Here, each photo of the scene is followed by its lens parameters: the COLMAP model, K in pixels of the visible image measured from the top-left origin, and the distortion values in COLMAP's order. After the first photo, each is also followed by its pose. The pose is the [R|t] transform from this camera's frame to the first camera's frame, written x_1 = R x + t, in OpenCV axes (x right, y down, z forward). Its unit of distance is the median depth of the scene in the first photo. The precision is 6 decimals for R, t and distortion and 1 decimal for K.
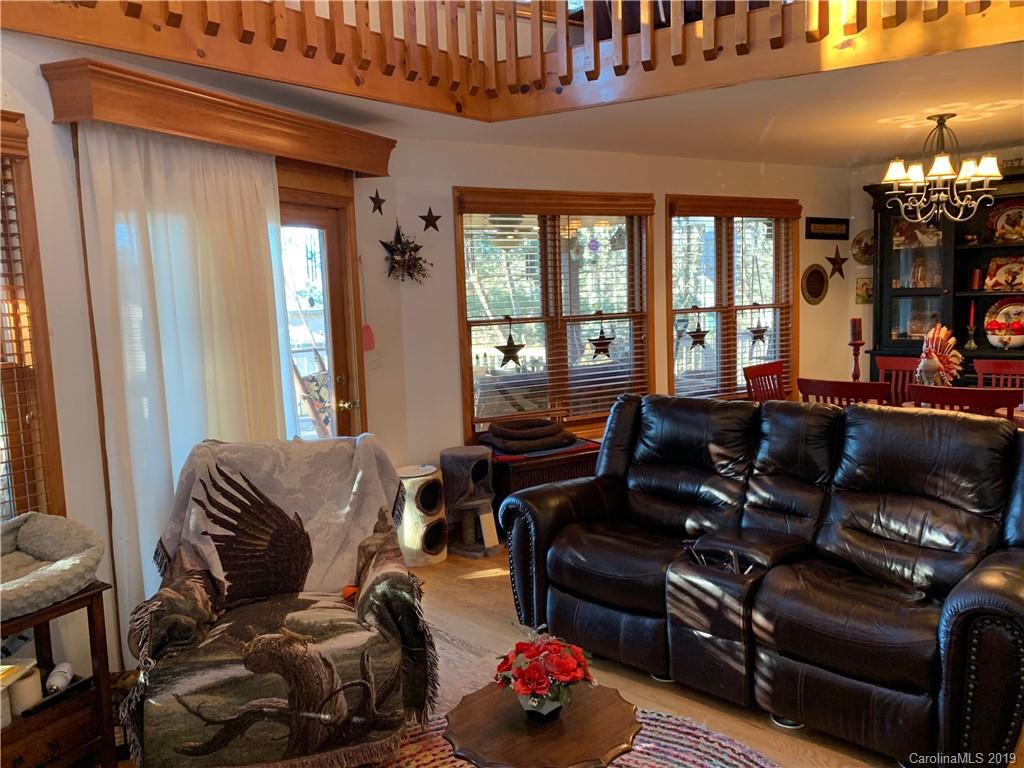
lens RADIAL K [[794.3, 0, 515.4], [0, 794.3, 373.3], [0, 0, 1]] dist [0.002049, -0.003642]
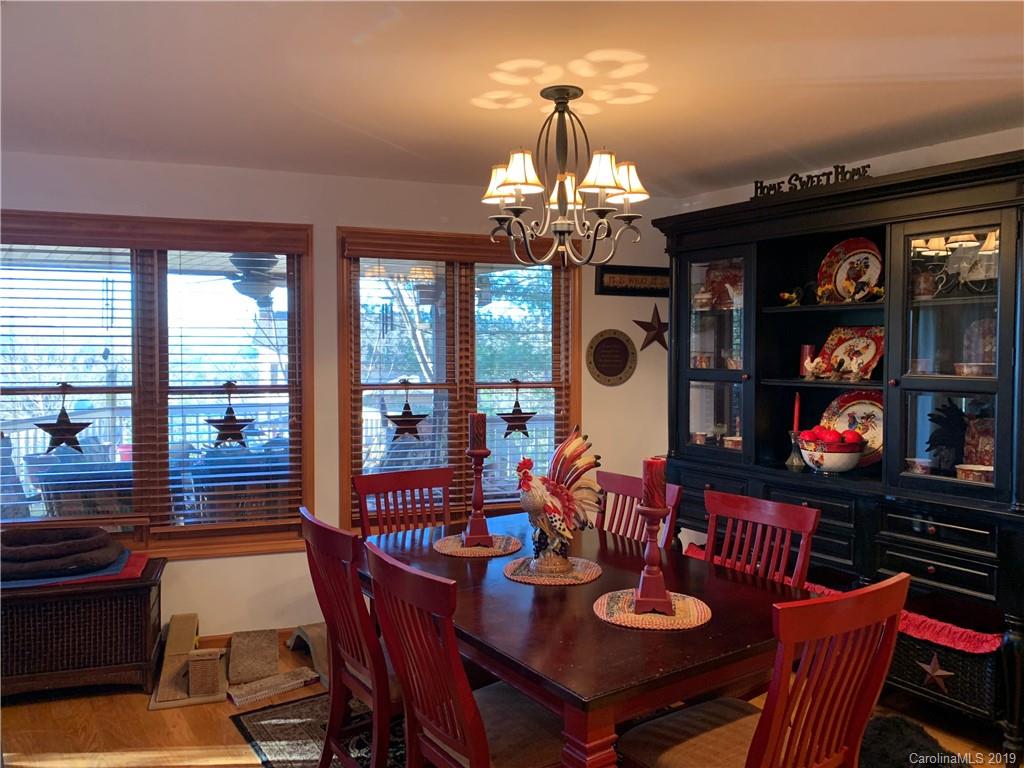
lens RADIAL K [[809.9, 0, 512.6], [0, 809.9, 365.6], [0, 0, 1]] dist [0.051812, -0.001363]
pose [[0.977245, 0.043077, -0.207693, 0.485566], [-0.060083, 0.995275, -0.076278, -0.048553], [0.203426, 0.087021, 0.975215, 0.300925]]
